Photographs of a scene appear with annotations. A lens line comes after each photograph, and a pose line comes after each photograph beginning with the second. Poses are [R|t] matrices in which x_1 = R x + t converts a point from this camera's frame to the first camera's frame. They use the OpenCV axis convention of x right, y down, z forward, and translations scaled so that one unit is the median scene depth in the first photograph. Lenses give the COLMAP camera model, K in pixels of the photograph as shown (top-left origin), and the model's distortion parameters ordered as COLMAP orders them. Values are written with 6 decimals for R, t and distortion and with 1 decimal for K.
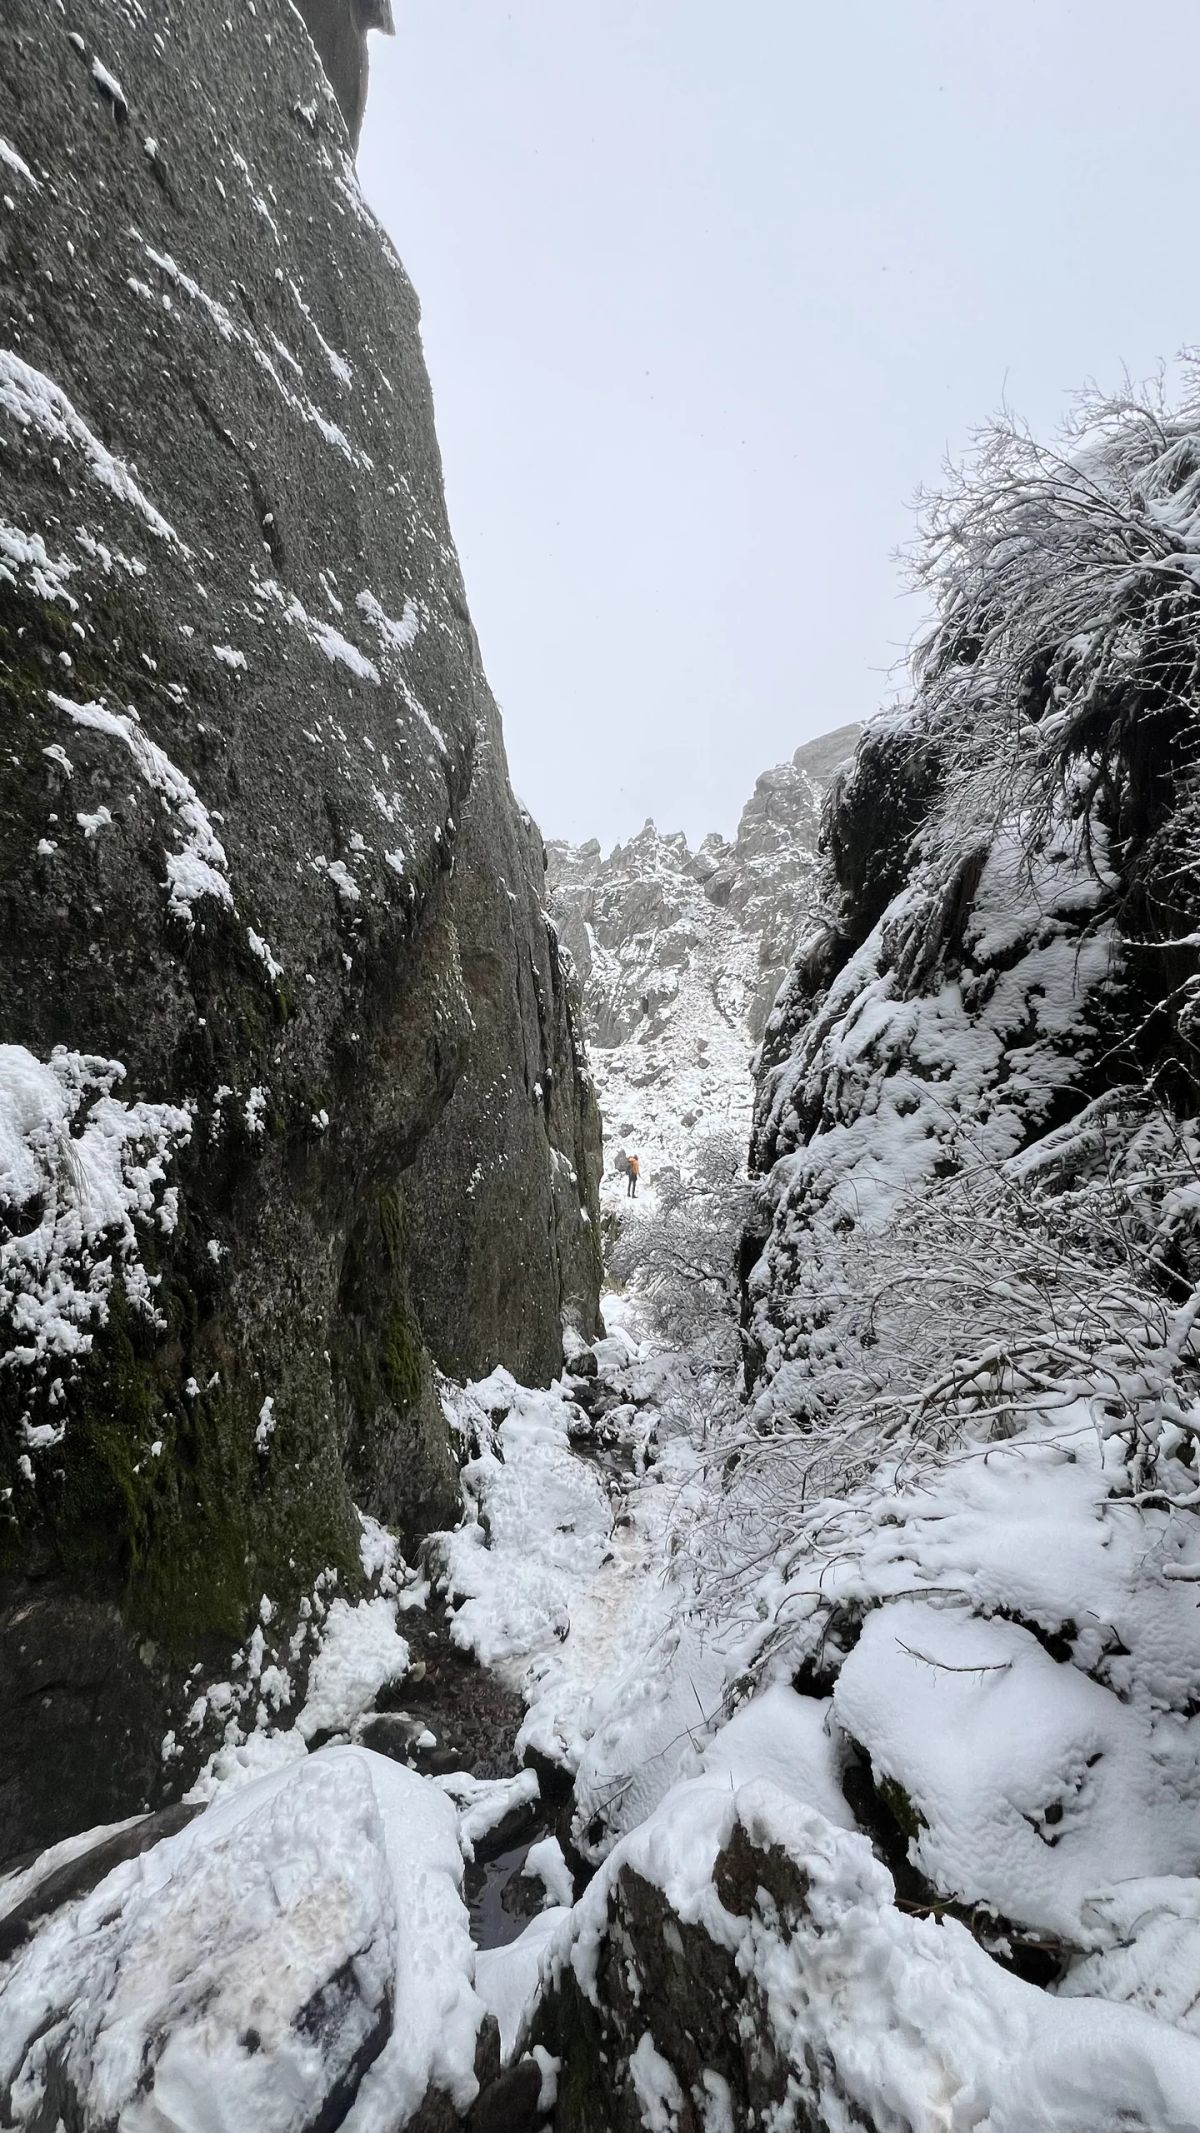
lens RADIAL K [[834.6, 0, 596.2], [0, 834.6, 1097.1], [0, 0, 1]] dist [-0.012520, 0.000263]
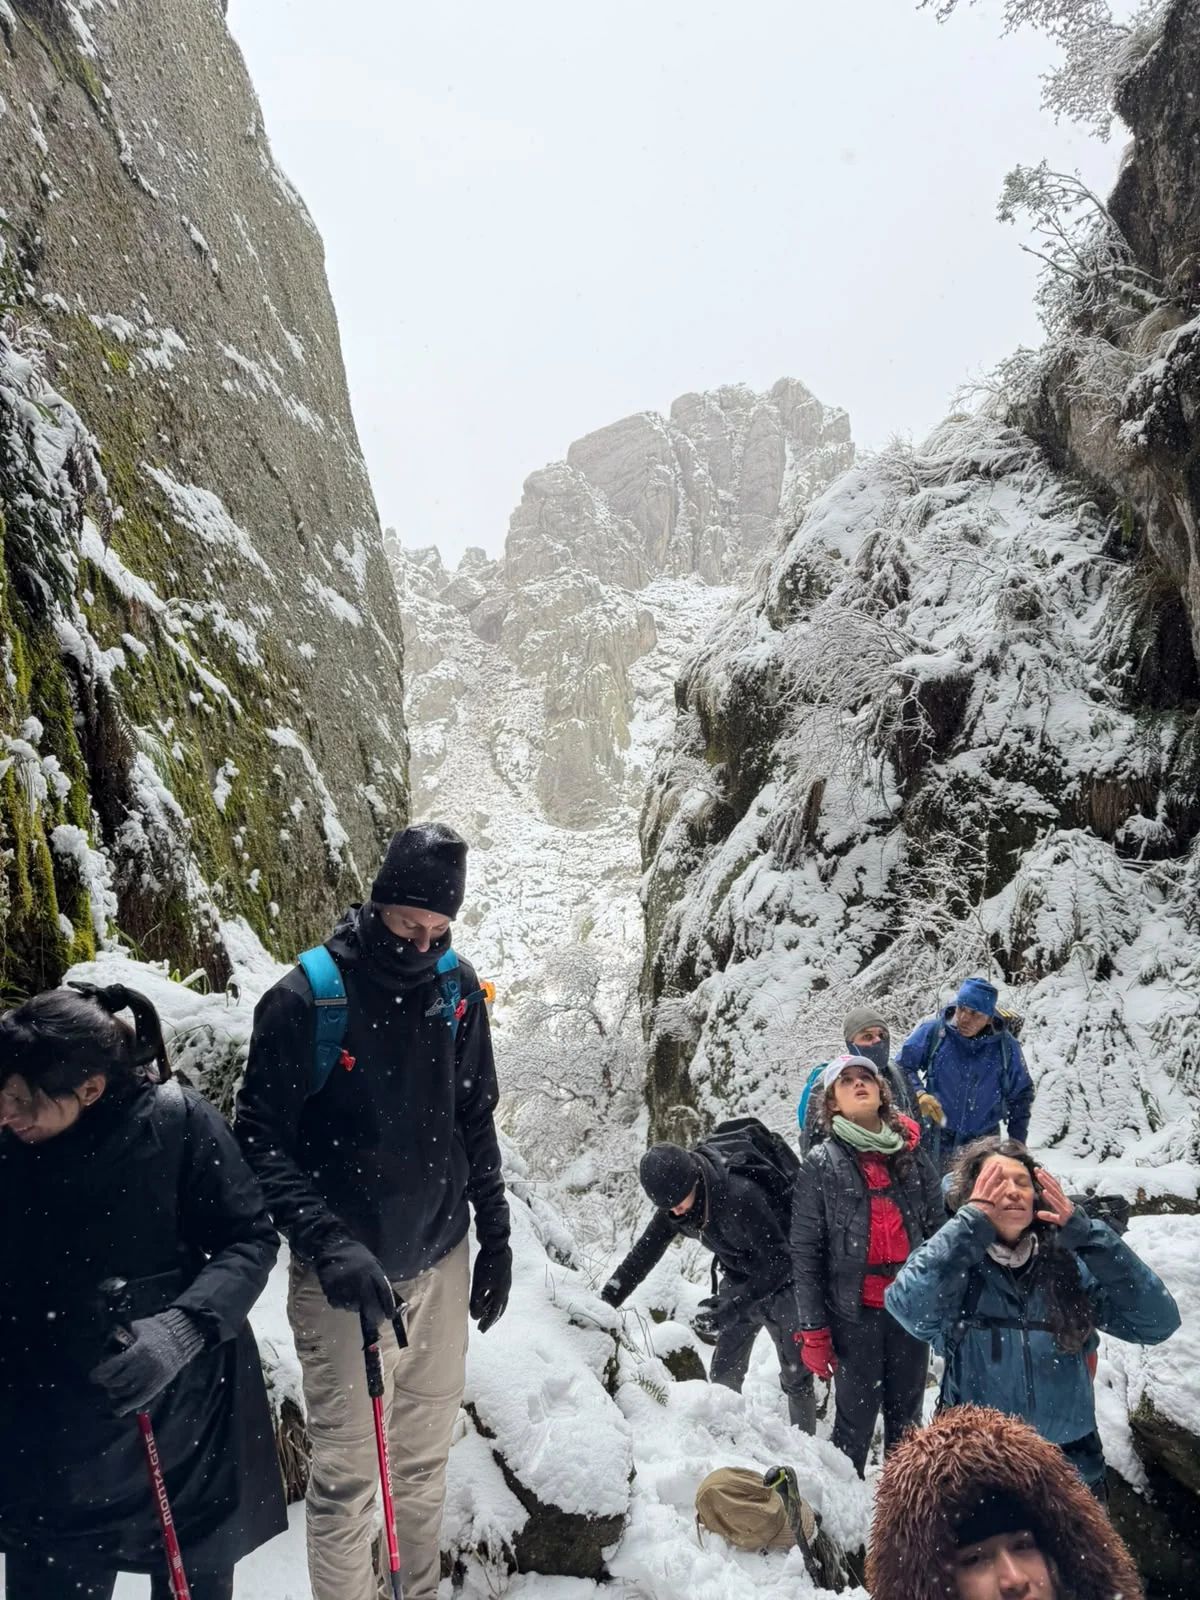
lens RADIAL K [[1197.9, 0, 598.4], [0, 1197.9, 804.3], [0, 0, 1]] dist [0.052781, -0.057601]
pose [[0.963398, -0.053160, 0.262753, -0.523431], [0.066414, 0.996916, -0.041815, -0.170524], [-0.259720, 0.057735, 0.963957, -1.032882]]
